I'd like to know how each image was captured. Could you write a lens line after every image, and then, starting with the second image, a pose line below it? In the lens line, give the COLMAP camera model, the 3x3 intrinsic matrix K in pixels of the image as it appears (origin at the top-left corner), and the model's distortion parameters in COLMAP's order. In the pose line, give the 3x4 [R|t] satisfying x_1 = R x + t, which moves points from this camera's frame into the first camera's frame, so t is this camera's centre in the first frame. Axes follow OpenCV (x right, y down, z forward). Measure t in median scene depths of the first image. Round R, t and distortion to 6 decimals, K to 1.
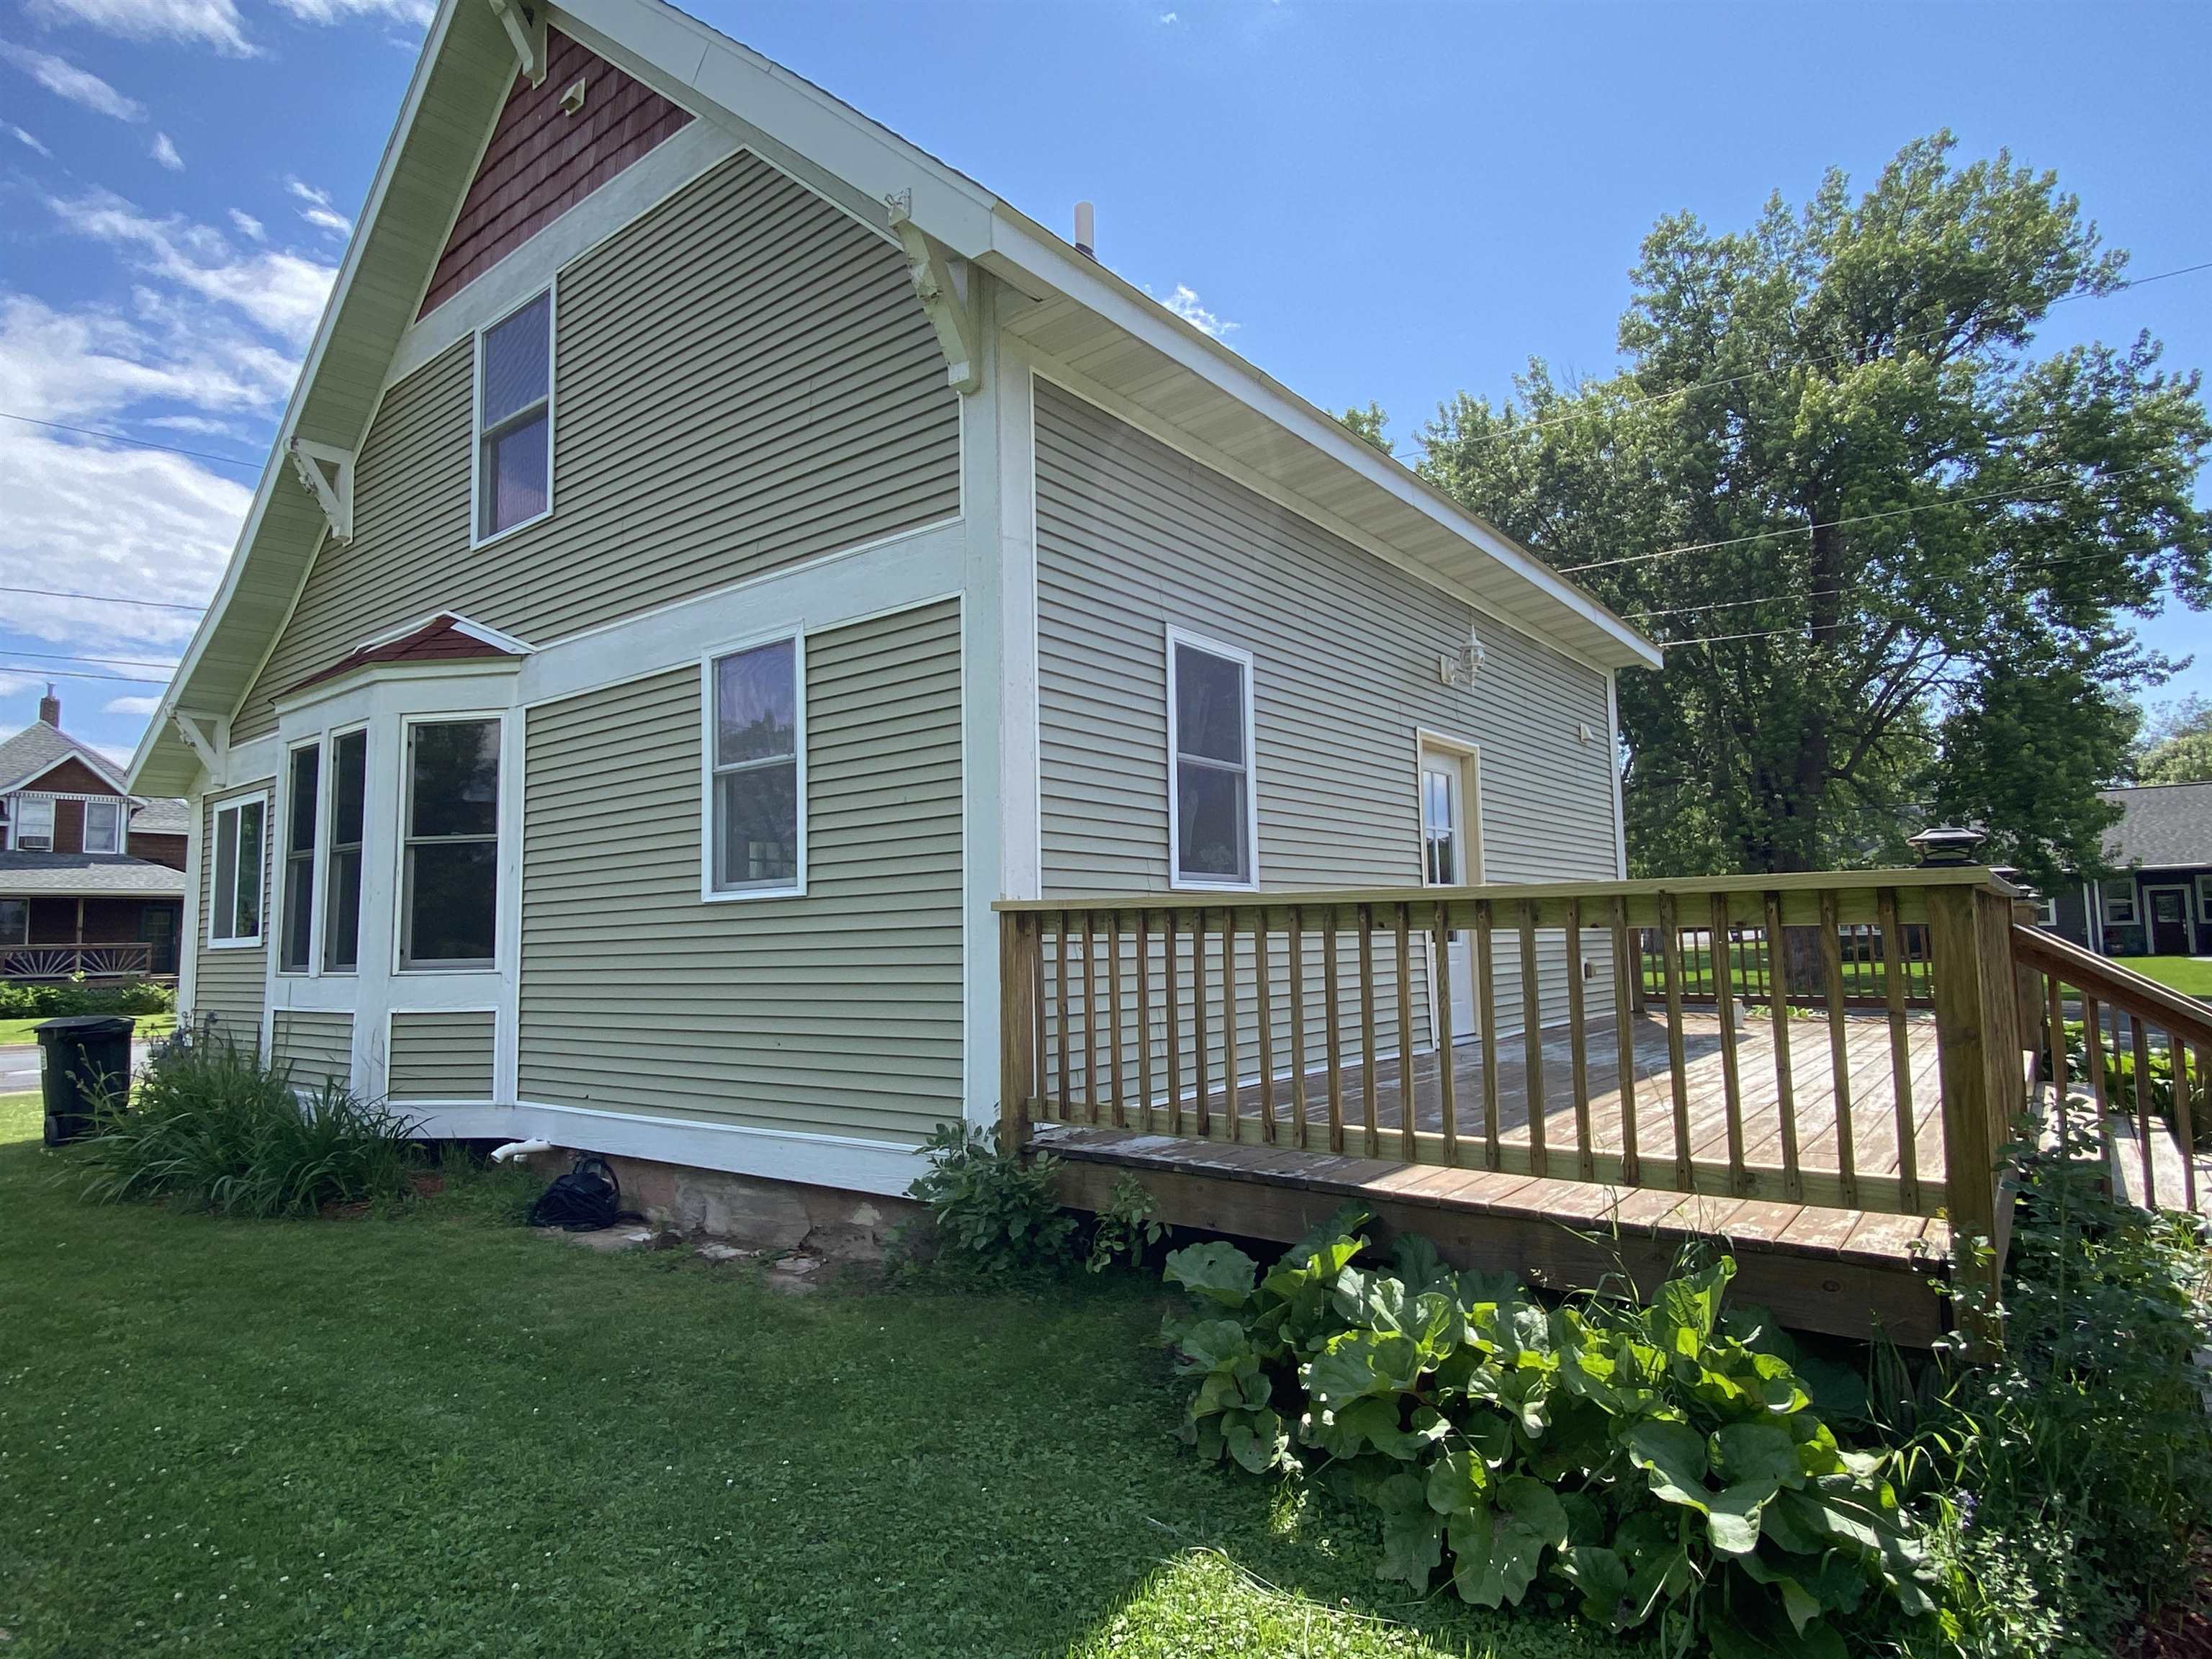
lens RADIAL K [[1237.0, 0, 1106.0], [0, 1237.0, 829.5], [0, 0, 1]] dist [0.000038, -0.000152]
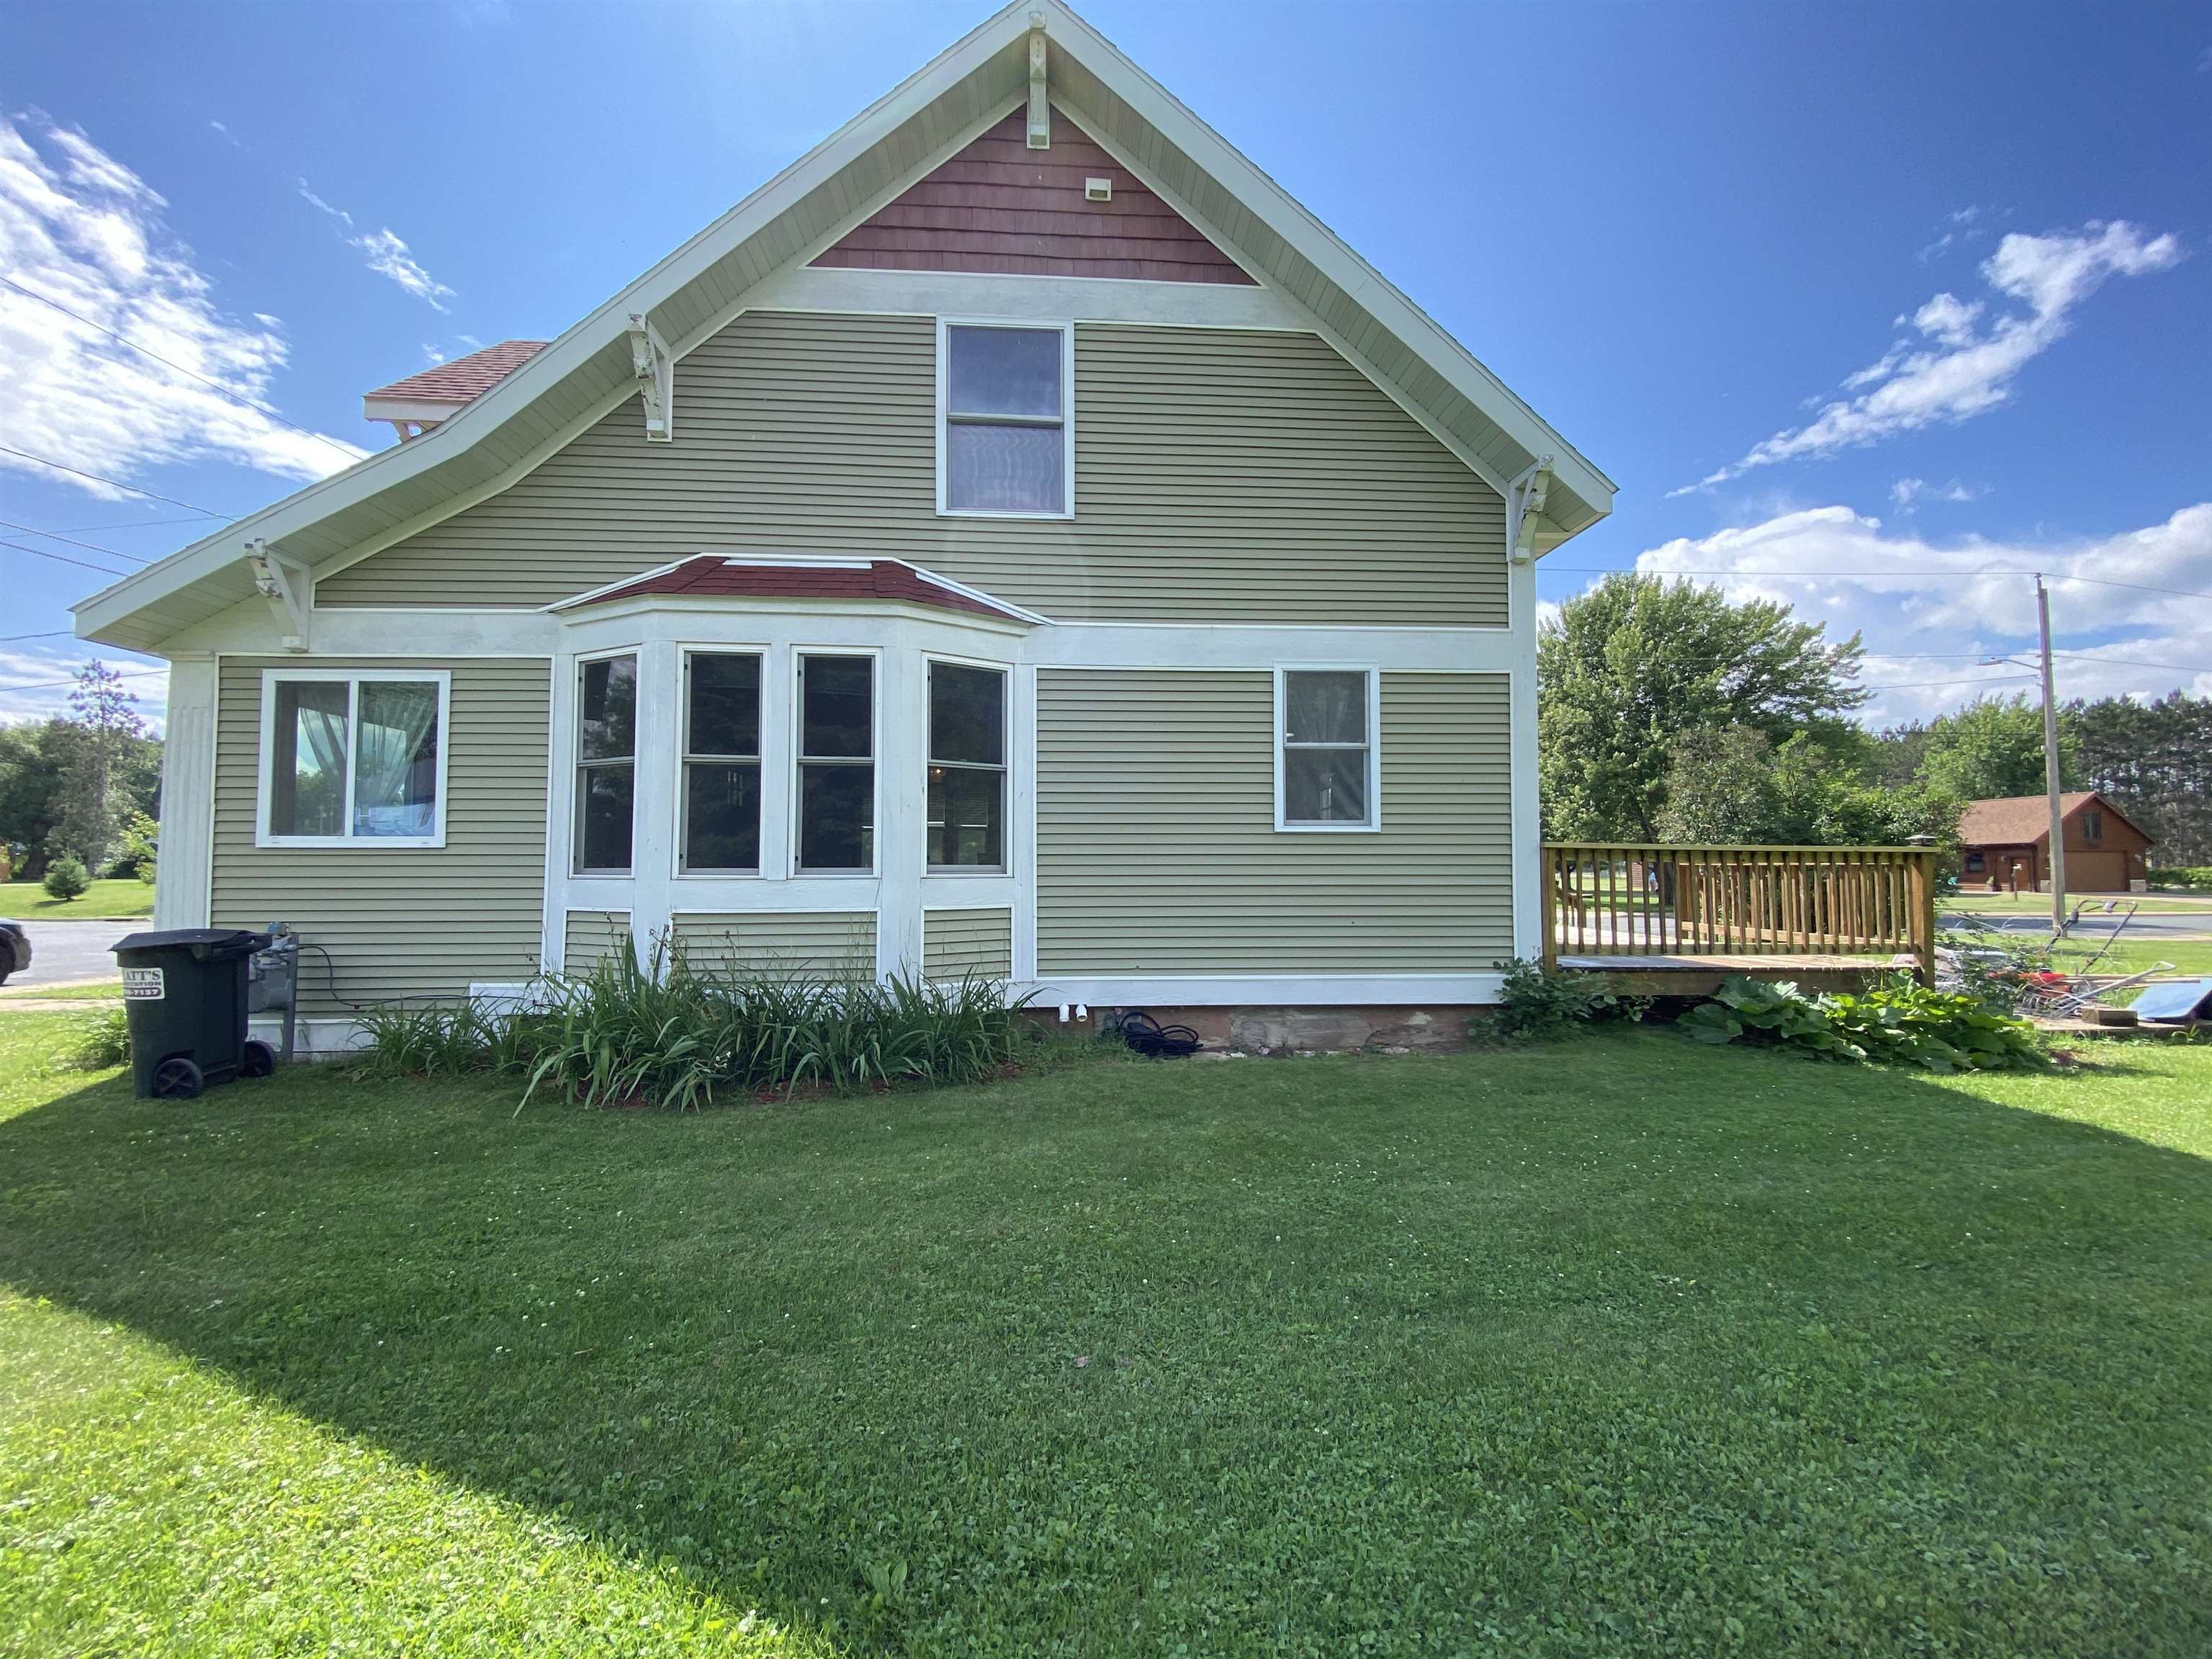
lens RADIAL K [[888.9, 0, 1106.0], [0, 888.9, 829.5], [0, 0, 1]] dist [0.000510, -0.000007]
pose [[0.766571, 0.047462, 0.640403, -1.080349], [-0.078967, 0.996663, 0.020660, 0.046293], [-0.637286, -0.066408, 0.767761, 0.277641]]
